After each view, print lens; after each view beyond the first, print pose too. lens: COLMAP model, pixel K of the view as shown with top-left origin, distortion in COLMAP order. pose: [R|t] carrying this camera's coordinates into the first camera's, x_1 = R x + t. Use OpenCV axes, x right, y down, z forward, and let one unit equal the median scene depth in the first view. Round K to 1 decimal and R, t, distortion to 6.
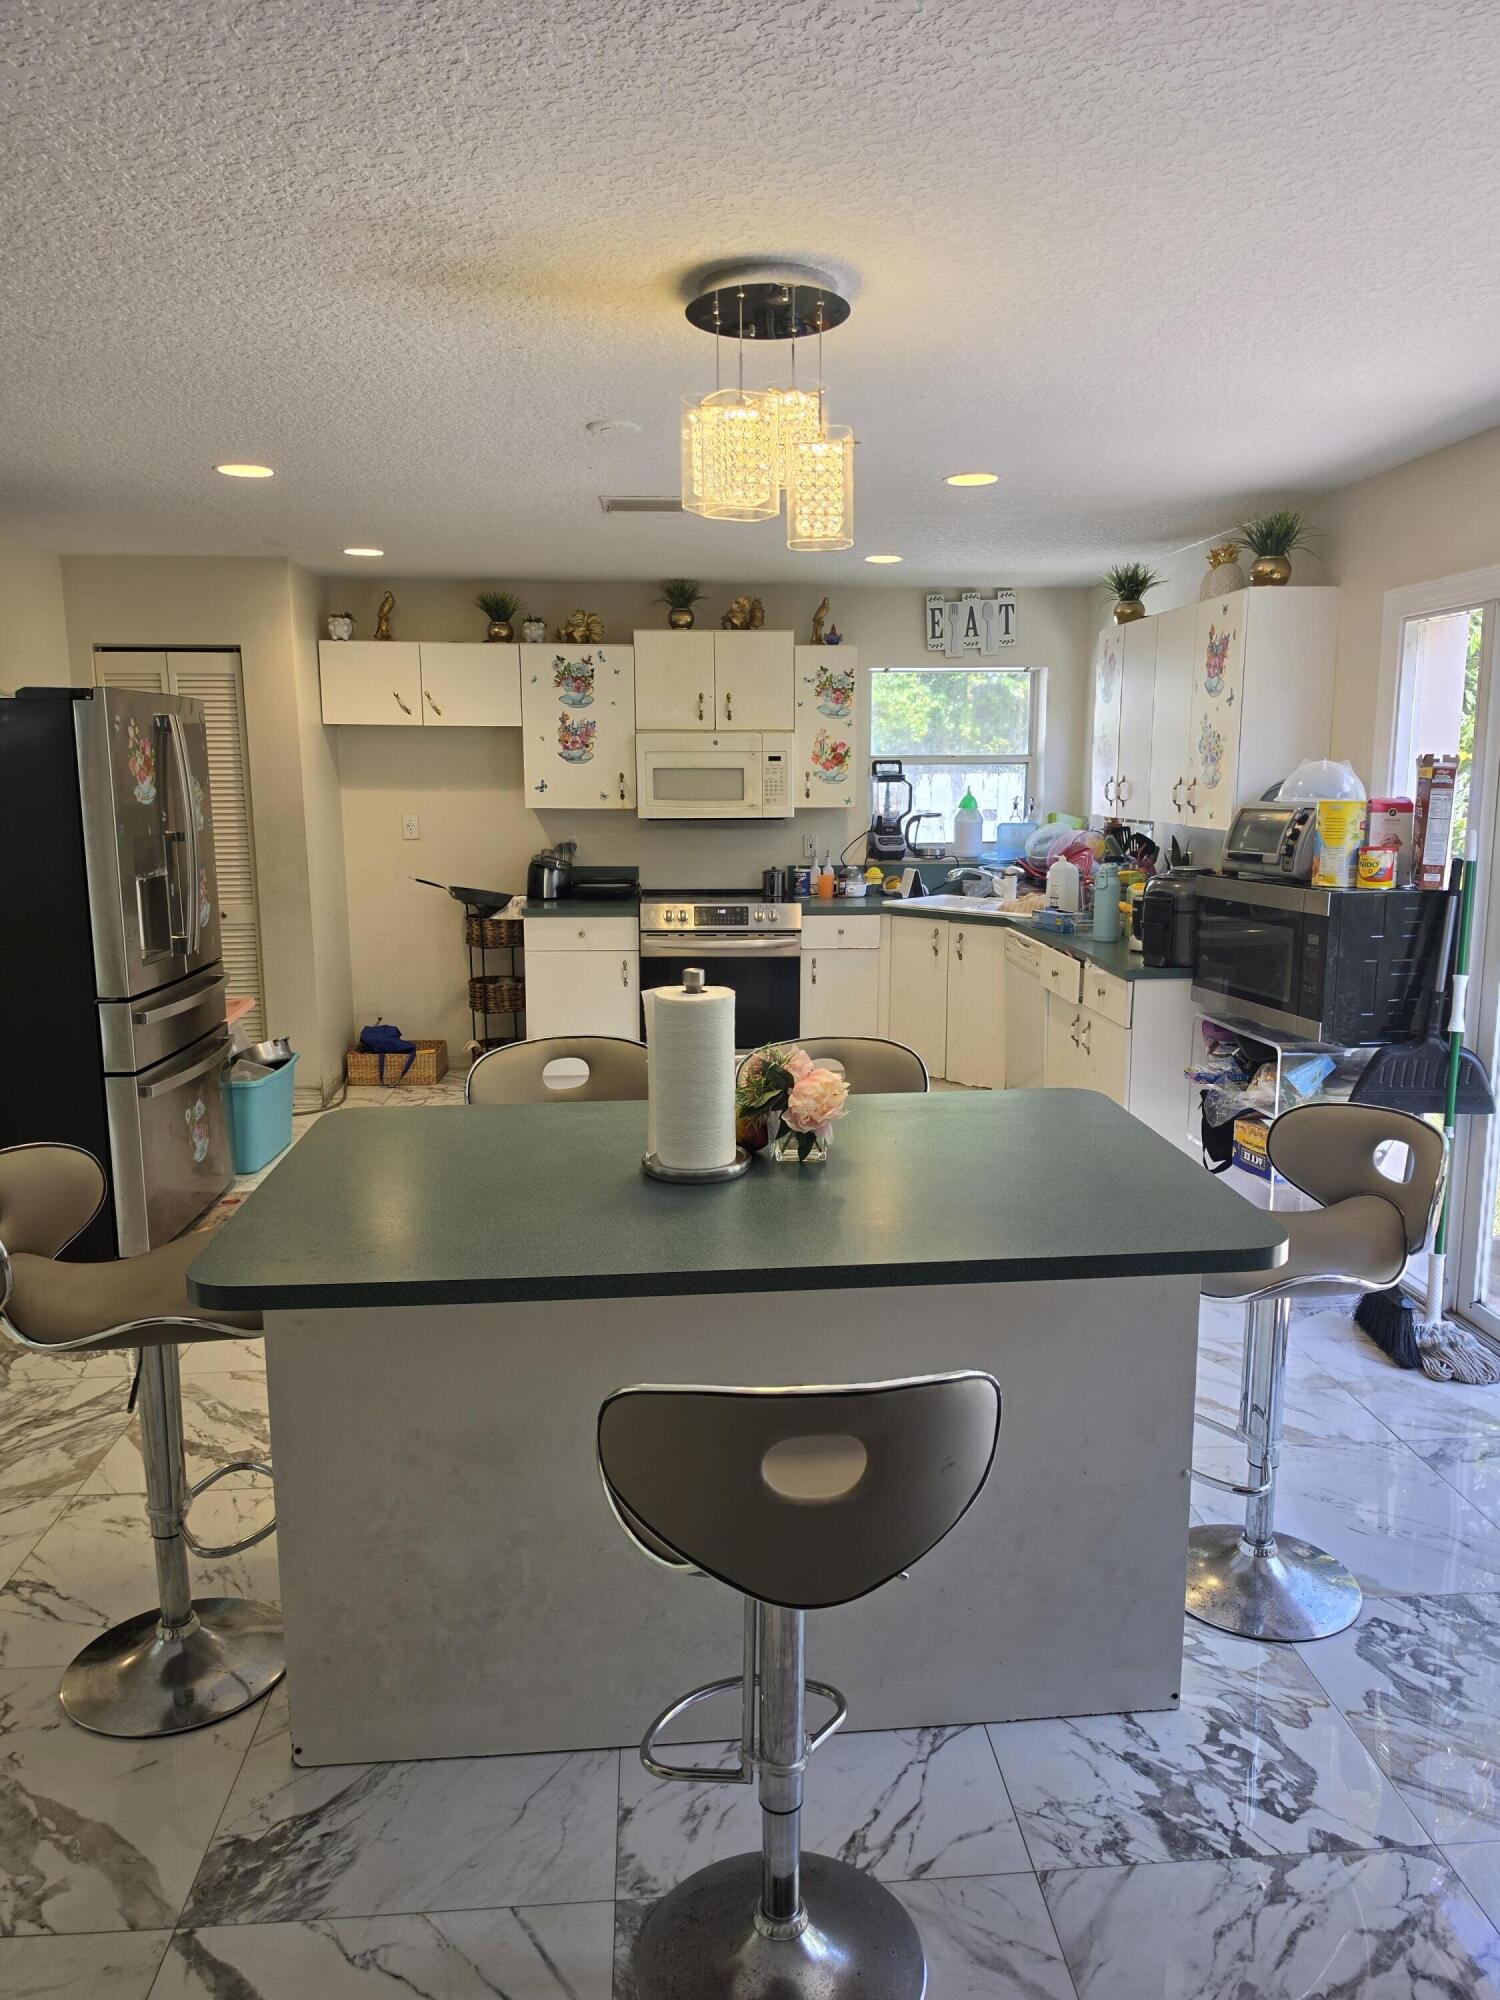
lens RADIAL K [[1400.4, 0, 754.5], [0, 1400.4, 1017.6], [0, 0, 1]] dist [0.077964, -0.123715]
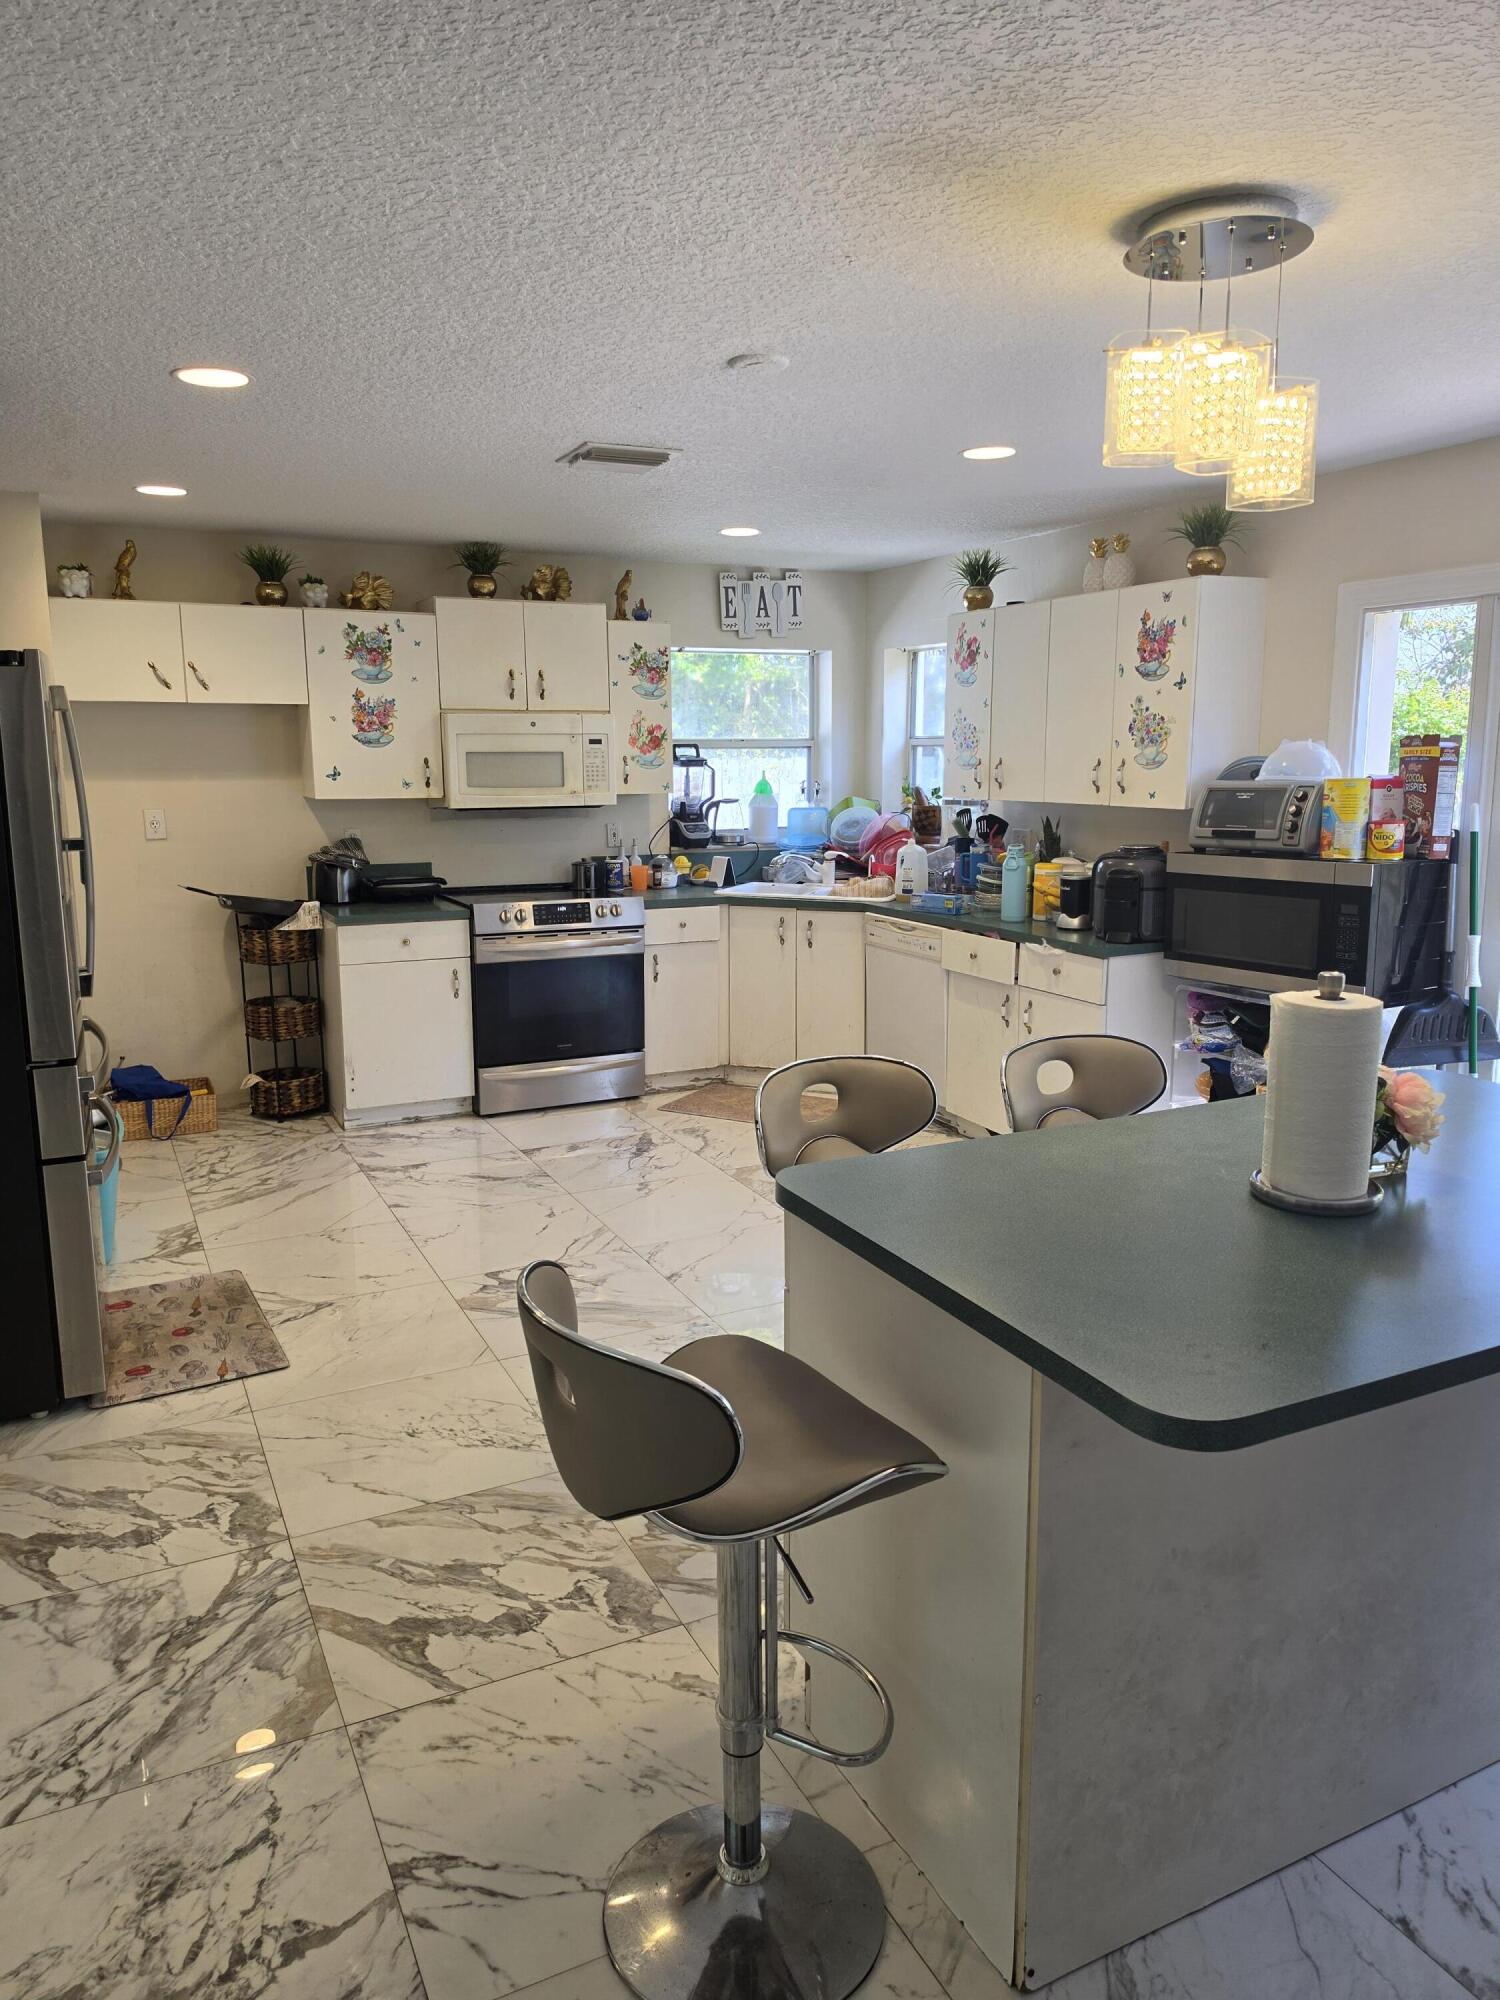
lens RADIAL K [[1407.9, 0, 750.0], [0, 1407.9, 1000.0], [0, 0, 1]] dist [0.070357, -0.120674]
pose [[0.929625, -0.068119, 0.362157, -0.238664], [0.069366, 0.997545, 0.009574, -0.016629], [-0.361920, 0.016221, 0.932068, 0.099074]]
